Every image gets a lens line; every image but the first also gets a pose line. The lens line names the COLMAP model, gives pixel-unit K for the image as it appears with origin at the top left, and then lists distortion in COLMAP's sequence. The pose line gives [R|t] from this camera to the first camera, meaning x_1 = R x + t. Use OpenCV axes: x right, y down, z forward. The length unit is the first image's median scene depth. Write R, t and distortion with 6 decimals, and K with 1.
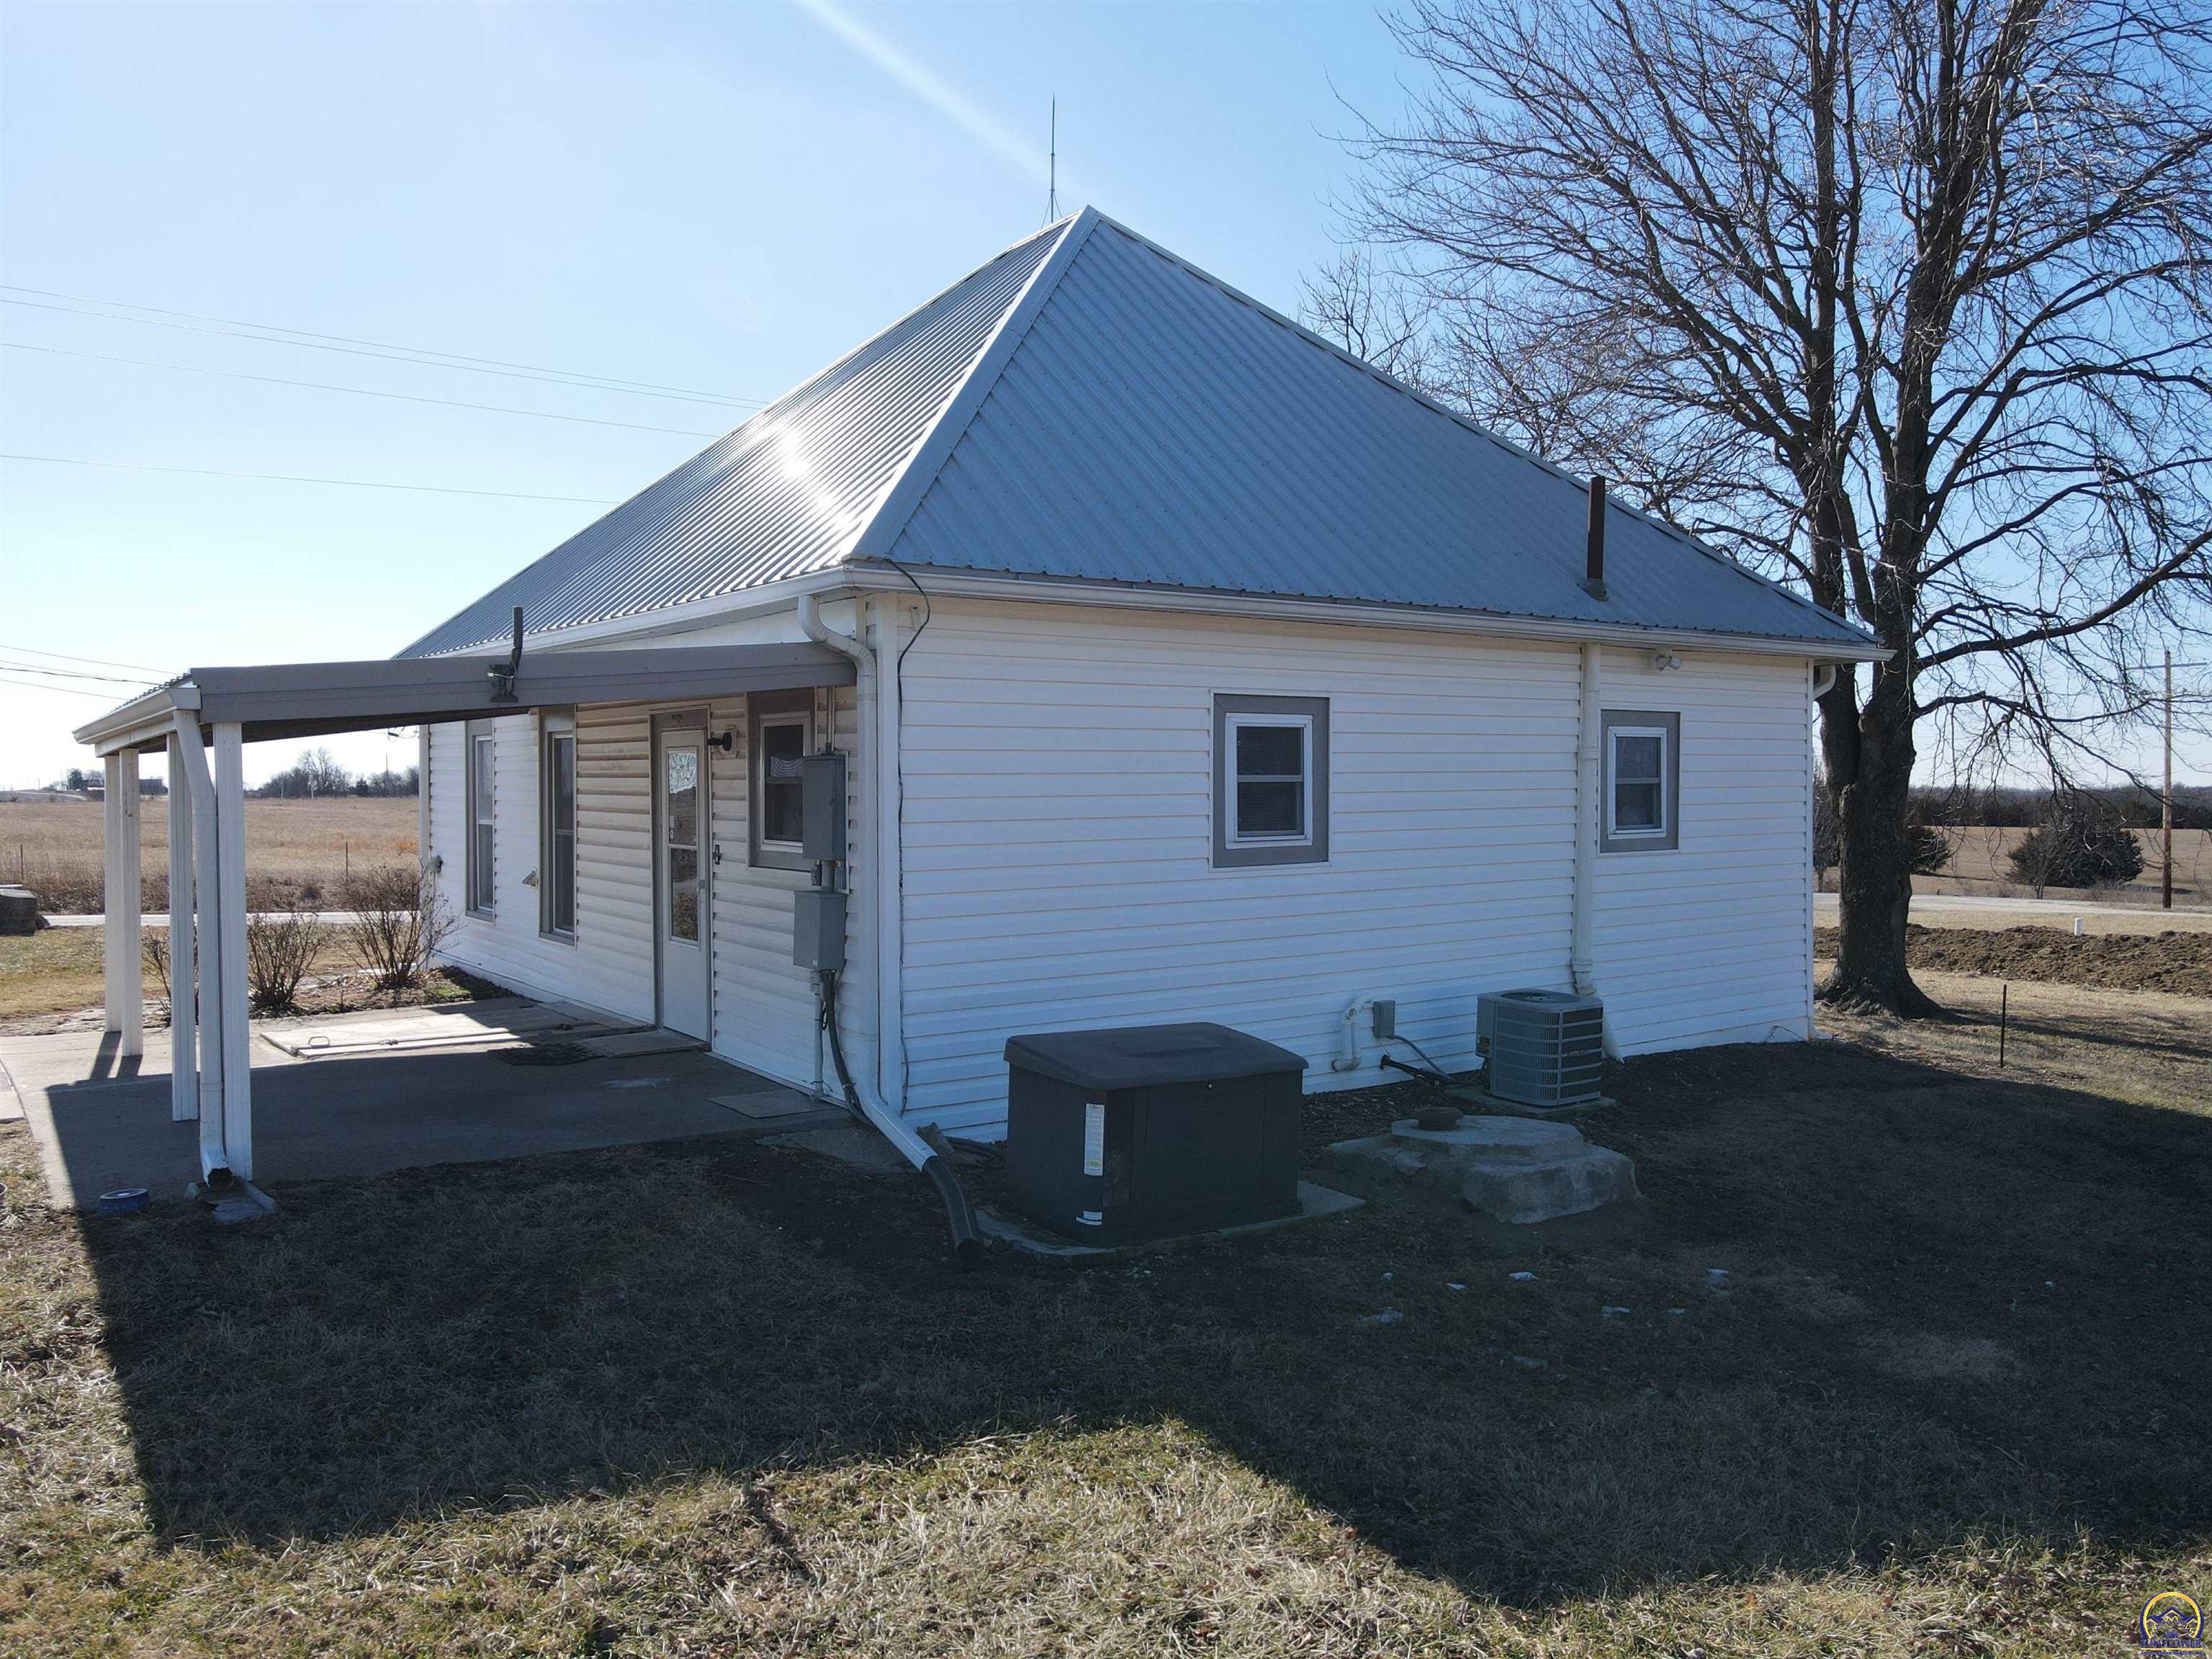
lens RADIAL K [[1612.0, 0, 1116.0], [0, 1612.0, 830.1], [0, 0, 1]] dist [0.003381, 0.020197]
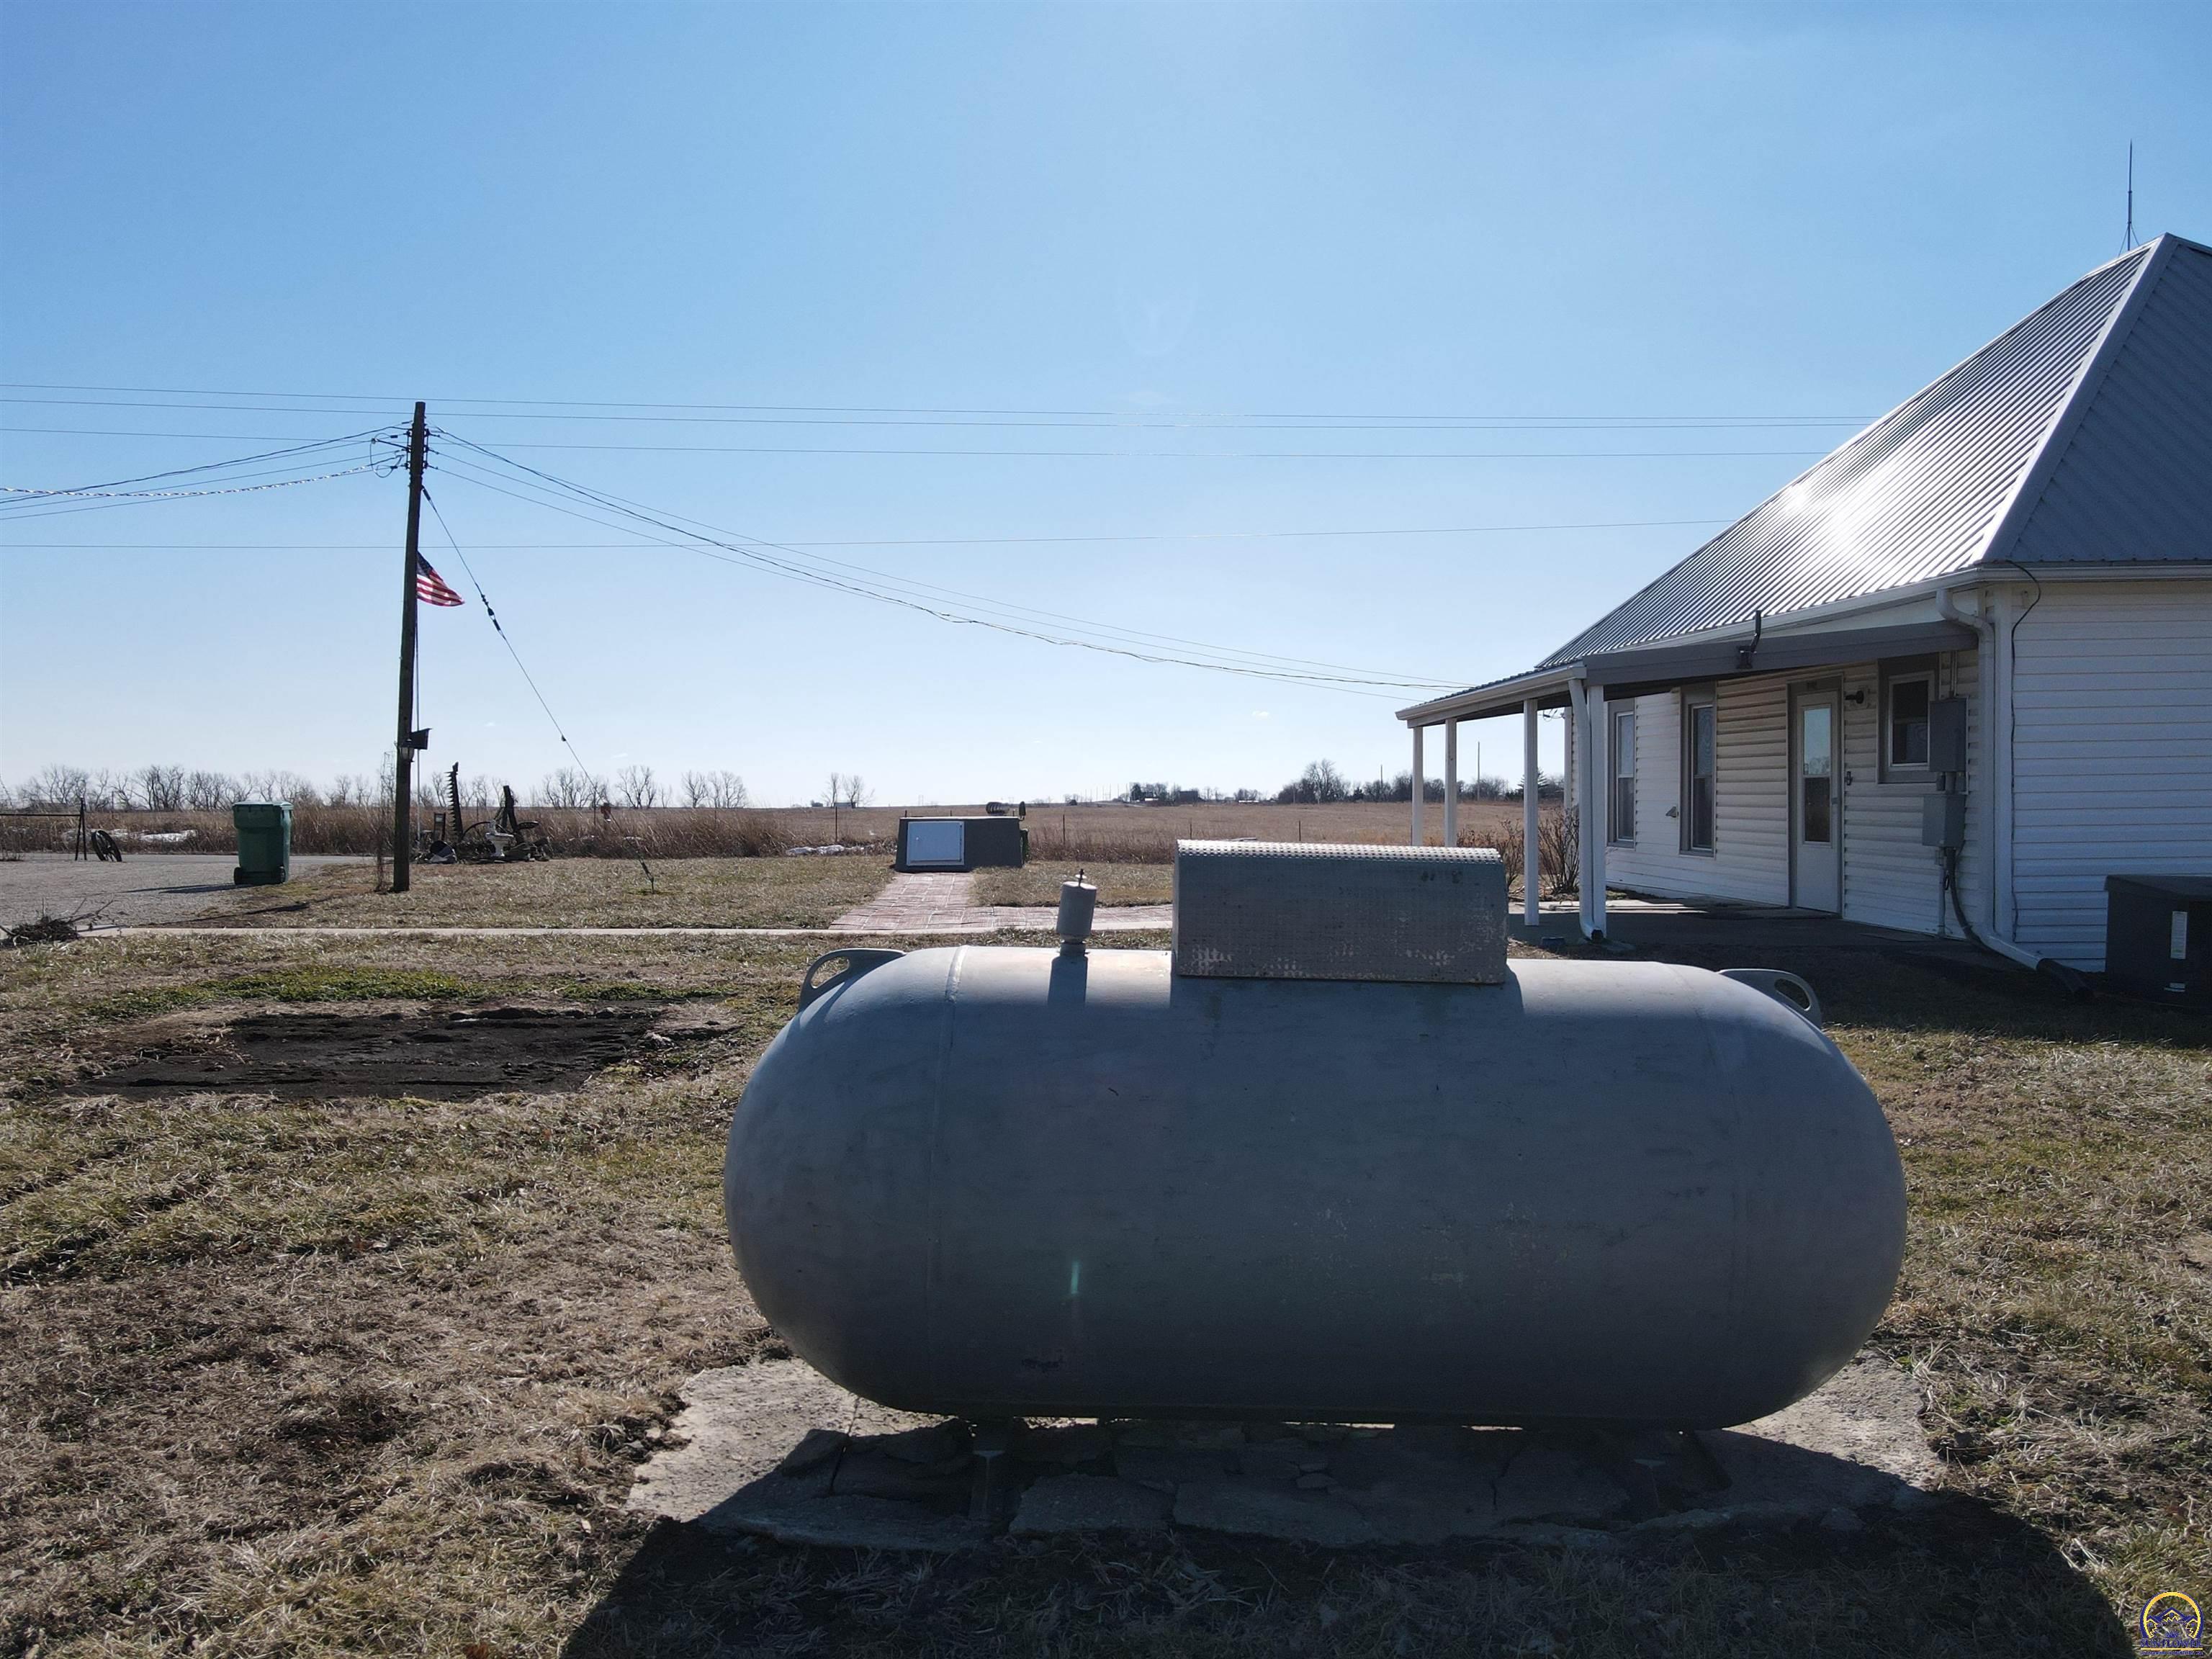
lens RADIAL K [[1612.0, 0, 1089.7], [0, 1612.0, 827.5], [0, 0, 1]] dist [0.003381, 0.020197]
pose [[0.828147, 0.004919, -0.560490, -0.005360], [-0.008967, 0.999950, -0.004474, 0.072169], [0.560440, 0.008731, 0.828149, -0.555579]]
